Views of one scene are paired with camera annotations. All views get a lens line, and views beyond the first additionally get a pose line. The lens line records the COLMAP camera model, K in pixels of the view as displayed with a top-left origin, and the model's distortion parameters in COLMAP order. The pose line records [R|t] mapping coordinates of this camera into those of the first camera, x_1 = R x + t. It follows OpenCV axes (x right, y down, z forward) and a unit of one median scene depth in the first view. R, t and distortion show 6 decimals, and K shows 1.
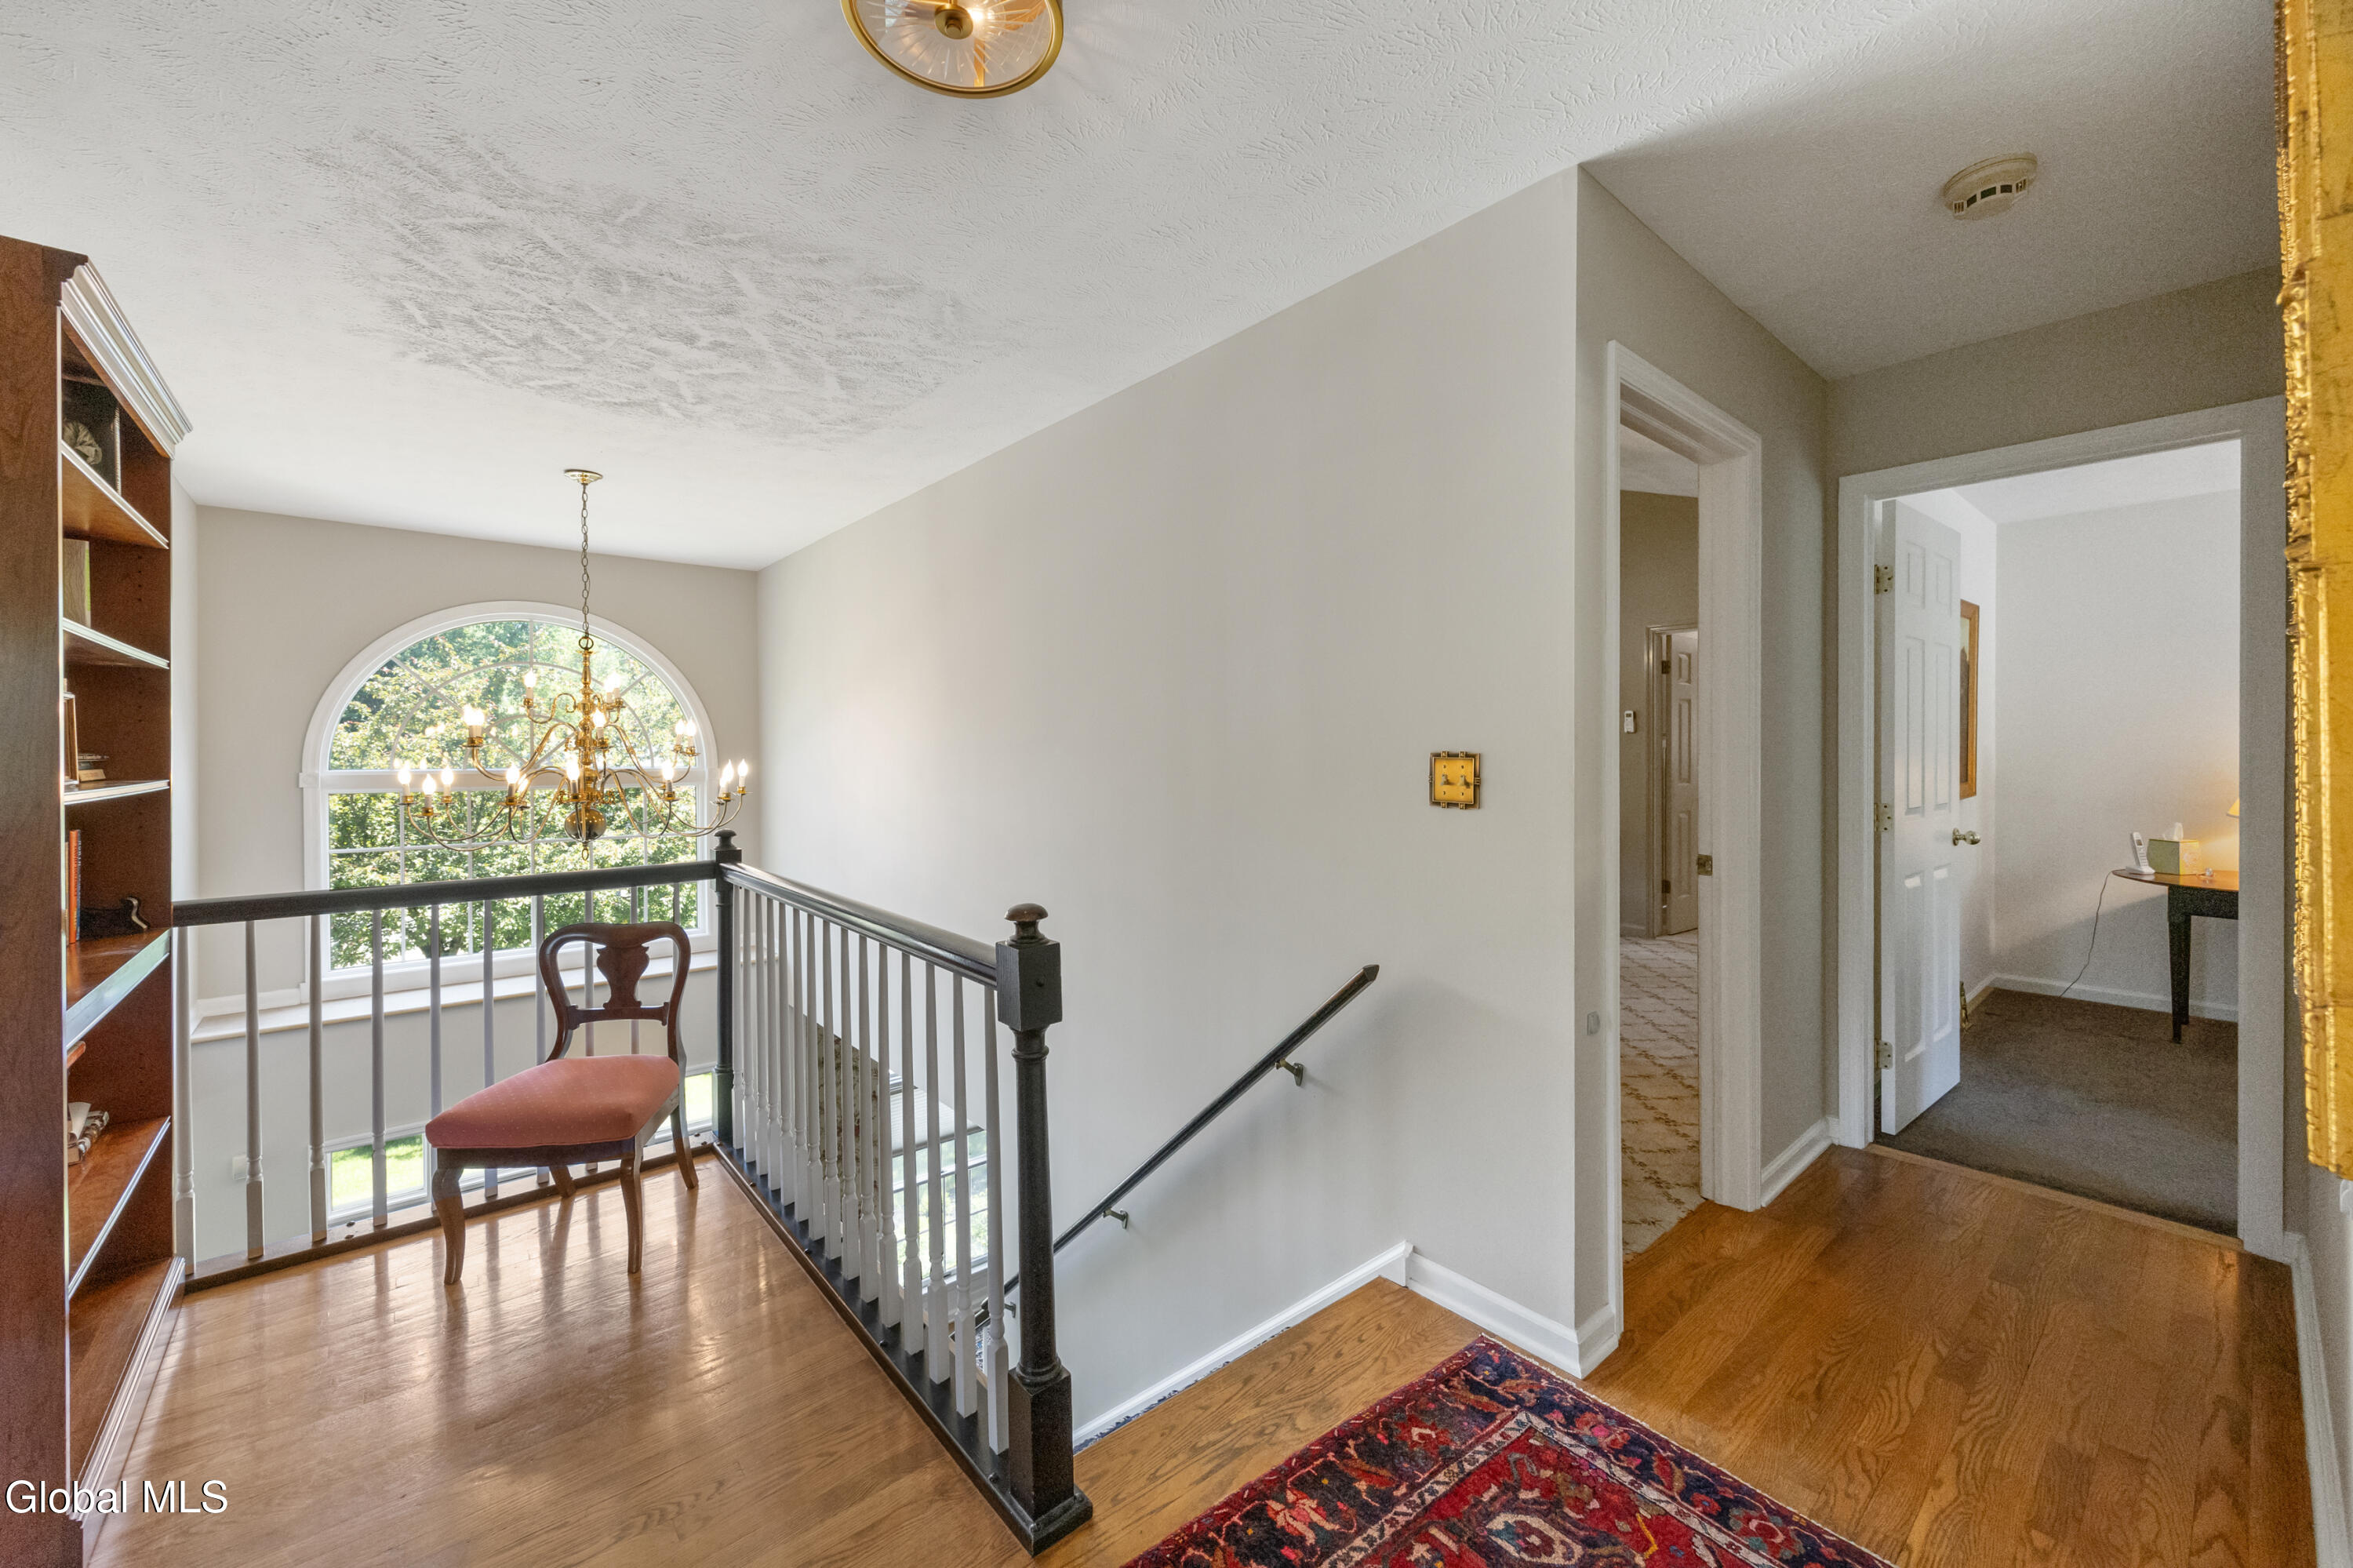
lens RADIAL K [[902.2, 0, 1181.3], [0, 902.2, 758.5], [0, 0, 1]] dist [-0.001624, 0.000013]
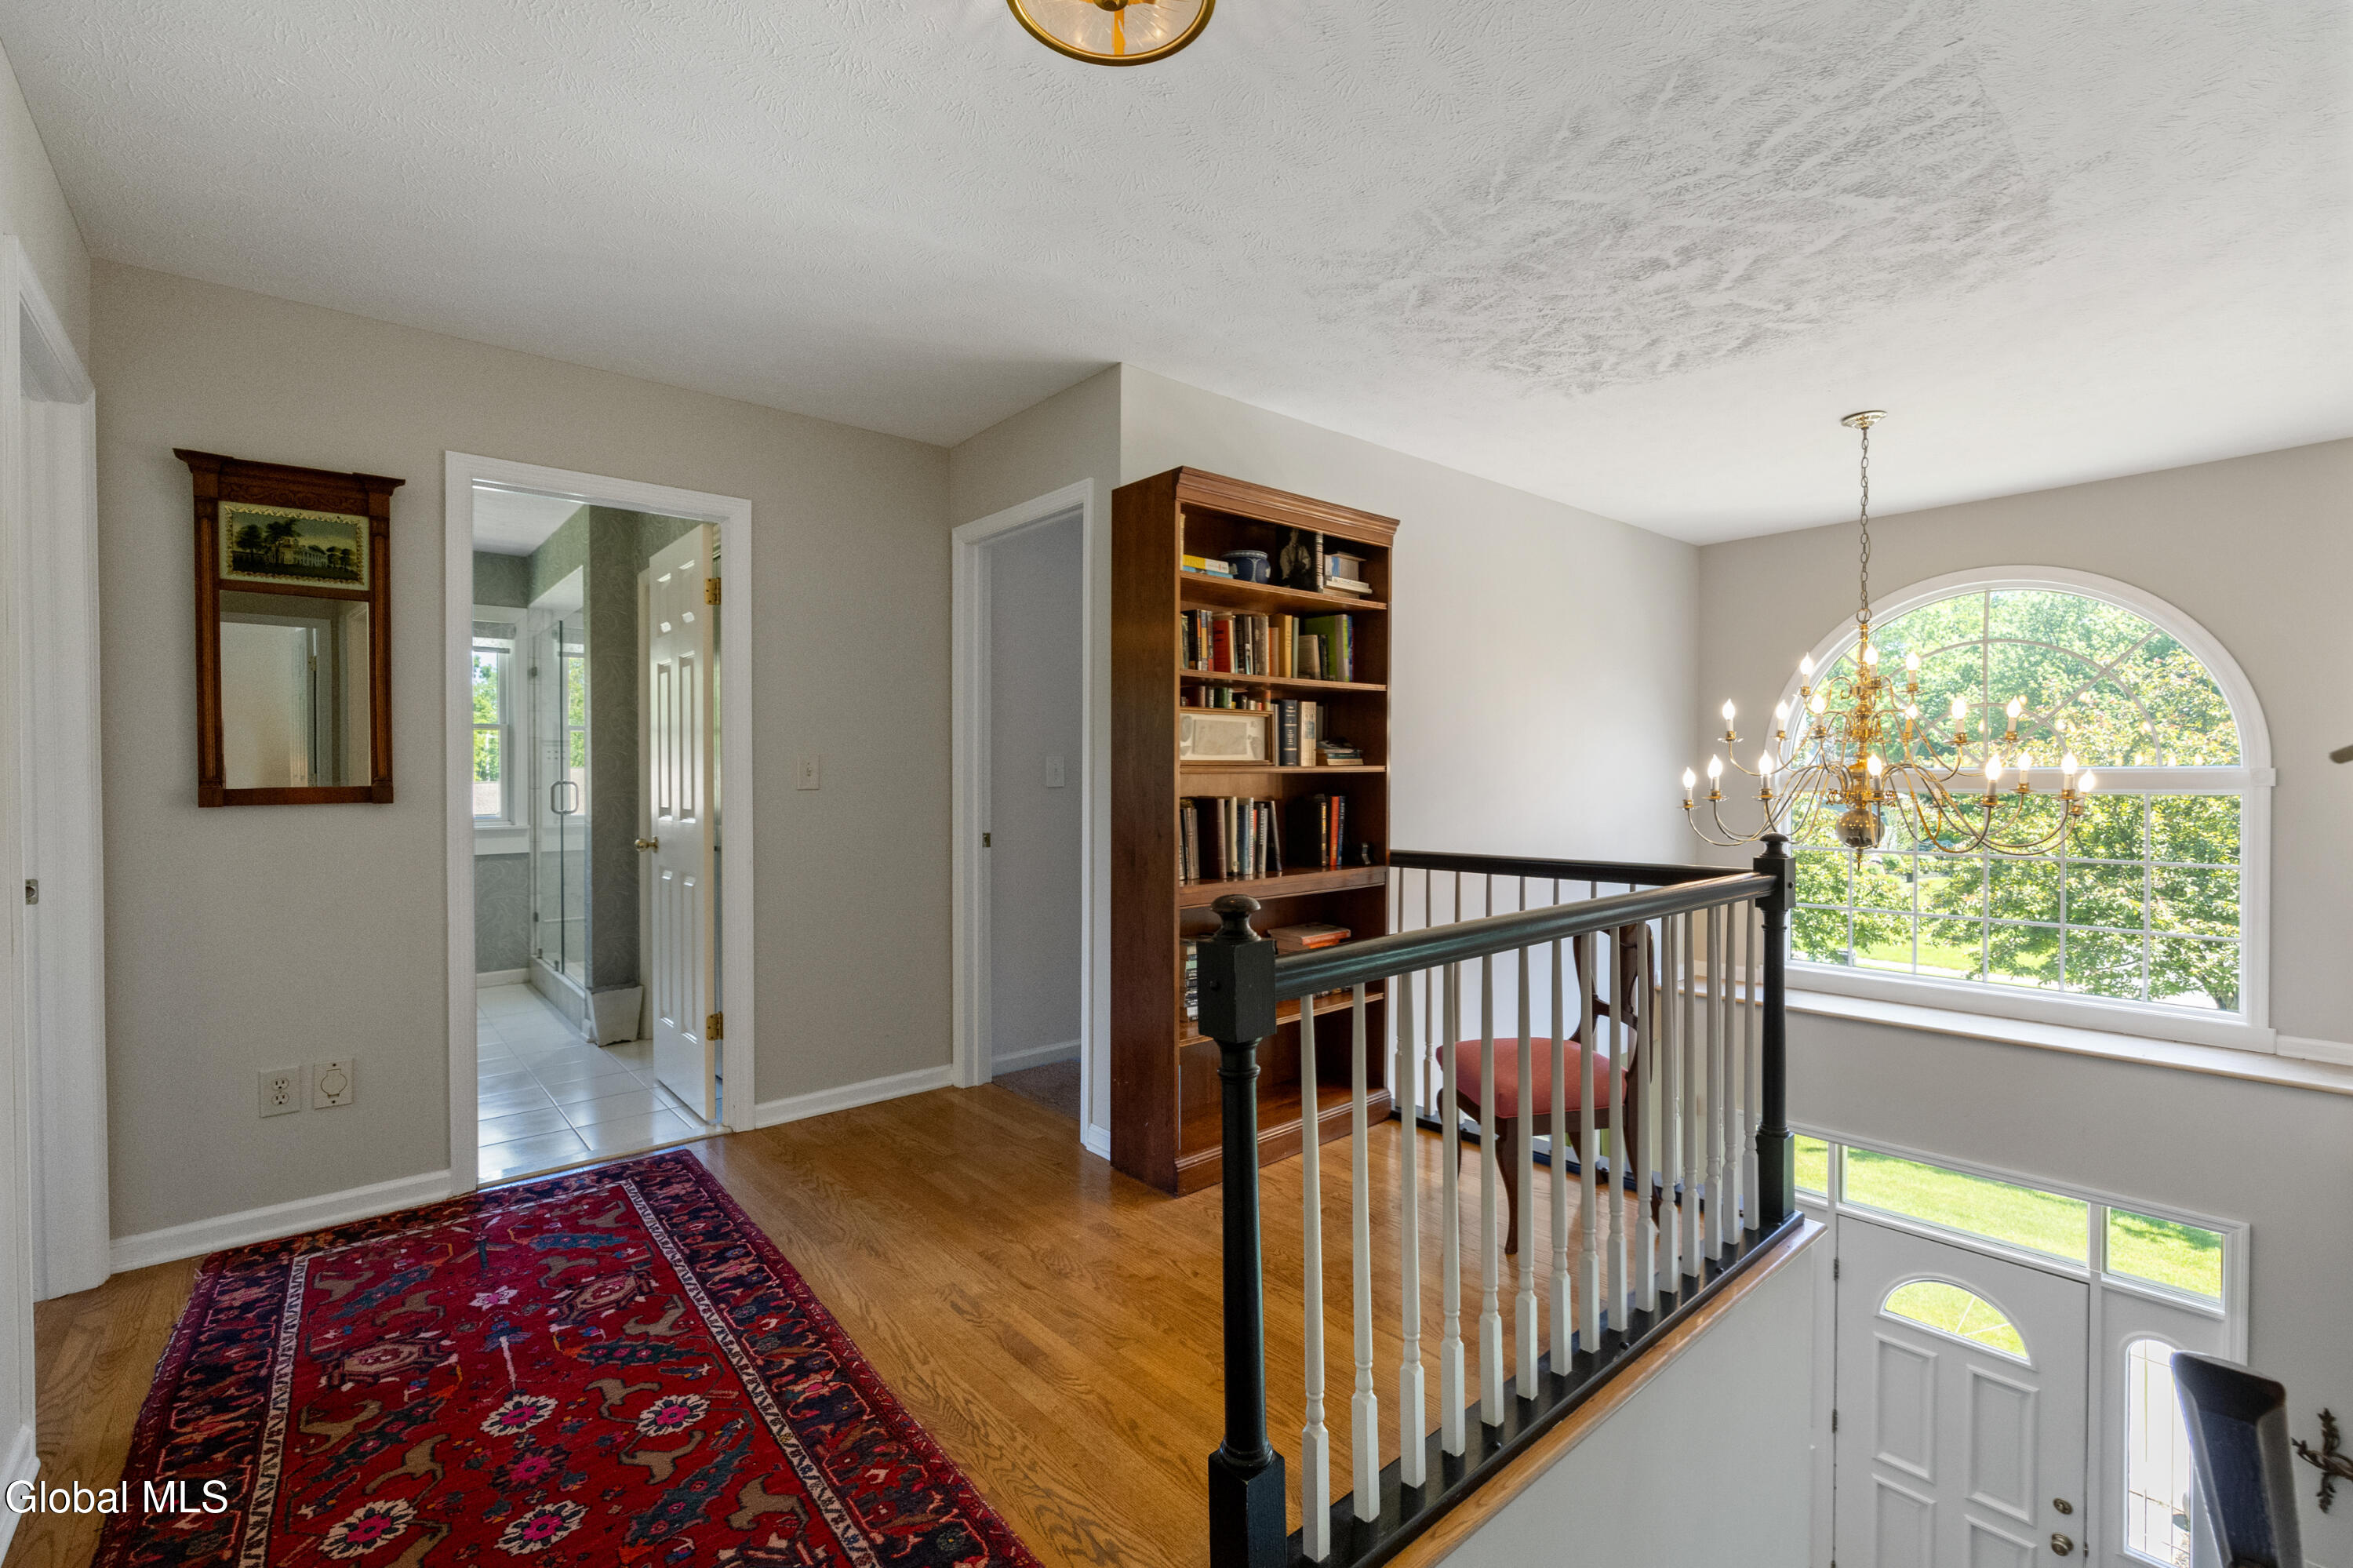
lens RADIAL K [[1012.1, 0, 1181.8], [0, 1012.1, 782.8], [0, 0, 1]] dist [-0.007220, 0.001680]
pose [[-0.007238, 0.019835, -0.999777, 0.433529], [-0.005695, 0.999786, 0.019877, 0.018308], [0.999958, 0.005838, -0.007124, 0.538786]]
